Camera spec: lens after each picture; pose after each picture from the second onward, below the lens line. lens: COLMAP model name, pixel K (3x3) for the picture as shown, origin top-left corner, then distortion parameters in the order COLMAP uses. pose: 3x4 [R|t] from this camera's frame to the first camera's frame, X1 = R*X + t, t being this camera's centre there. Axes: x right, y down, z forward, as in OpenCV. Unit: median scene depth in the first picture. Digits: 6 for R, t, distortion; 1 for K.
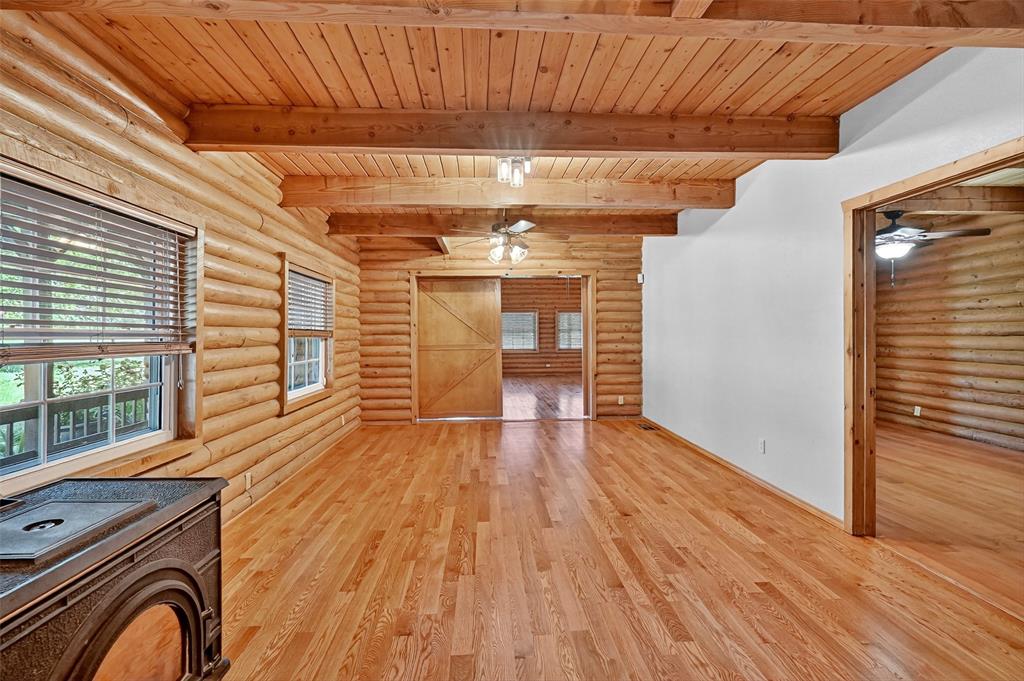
lens RADIAL K [[467.7, 0, 512.0], [0, 467.7, 340.5], [0, 0, 1]] dist [0.002849, 0.000370]
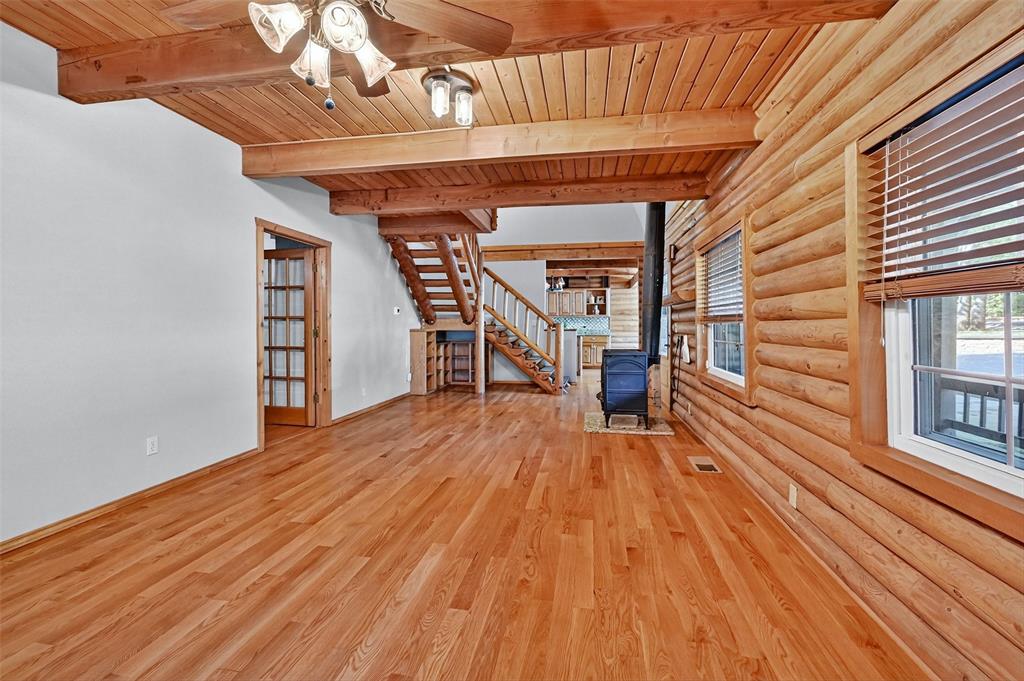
lens RADIAL K [[408.7, 0, 513.7], [0, 408.7, 330.3], [0, 0, 1]] dist [0.000938, 0.000139]
pose [[-0.971475, 0.000399, 0.237141, -0.267434], [0.006702, 0.999645, 0.025774, 0.011131], [-0.237046, 0.026628, -0.971133, 1.657822]]
